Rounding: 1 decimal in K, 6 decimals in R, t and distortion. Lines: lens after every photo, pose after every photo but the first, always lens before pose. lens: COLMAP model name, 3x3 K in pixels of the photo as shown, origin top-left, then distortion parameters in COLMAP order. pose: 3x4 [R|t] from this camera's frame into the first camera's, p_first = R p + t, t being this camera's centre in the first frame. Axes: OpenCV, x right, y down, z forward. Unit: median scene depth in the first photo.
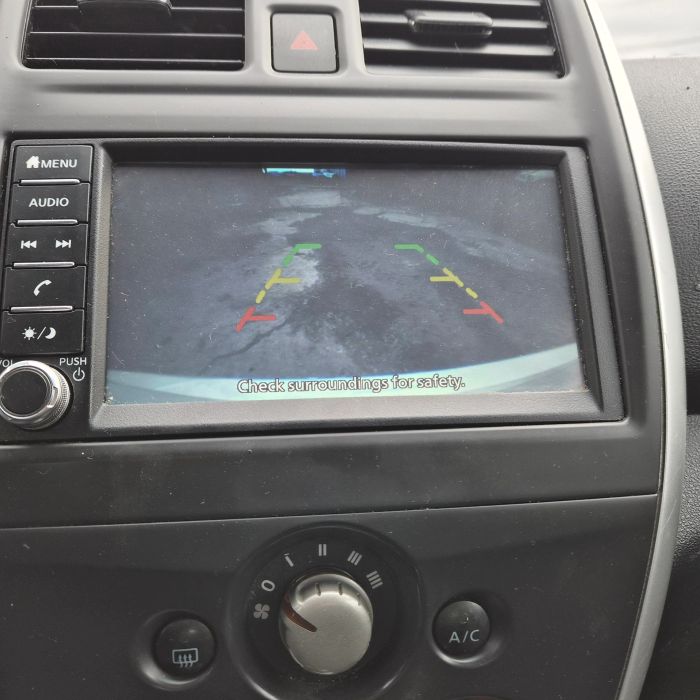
lens RADIAL K [[626.9, 0, 337.8], [0, 626.9, 341.3], [0, 0, 1]] dist [0.079752, -0.104694]
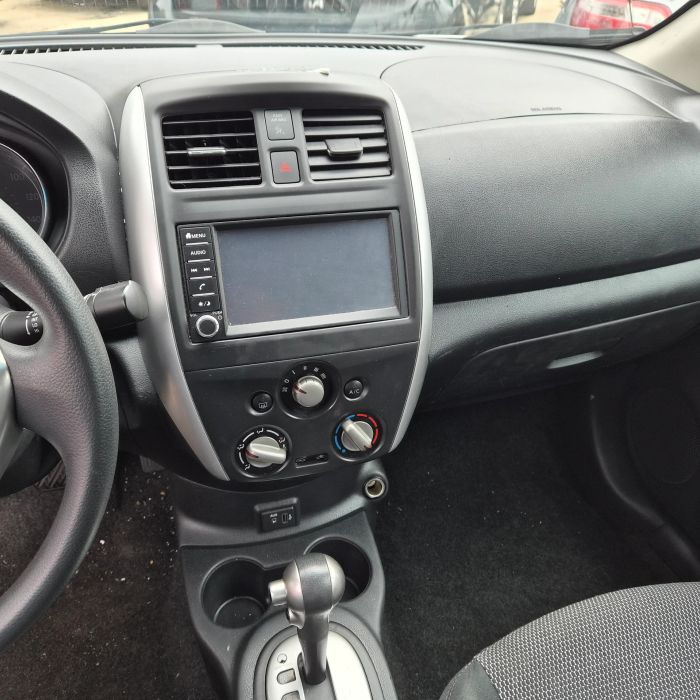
lens RADIAL K [[626.9, 0, 337.8], [0, 626.9, 341.3], [0, 0, 1]] dist [0.079752, -0.104694]
pose [[0.982815, -0.075306, 0.168533, -0.347706], [0.019512, 0.950268, 0.310822, -0.658354], [-0.183559, -0.302192, 0.935407, -1.631140]]
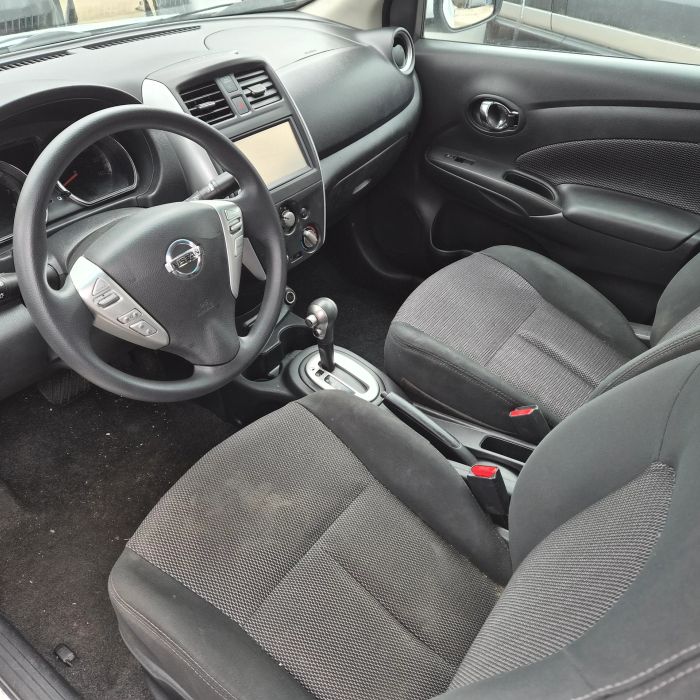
lens RADIAL K [[626.9, 0, 337.8], [0, 626.9, 341.3], [0, 0, 1]] dist [0.079752, -0.104694]
pose [[0.670184, -0.447164, 0.592367, -3.439615], [0.201492, 0.877771, 0.434647, -0.926565], [-0.714321, -0.171936, 0.678368, -3.241744]]
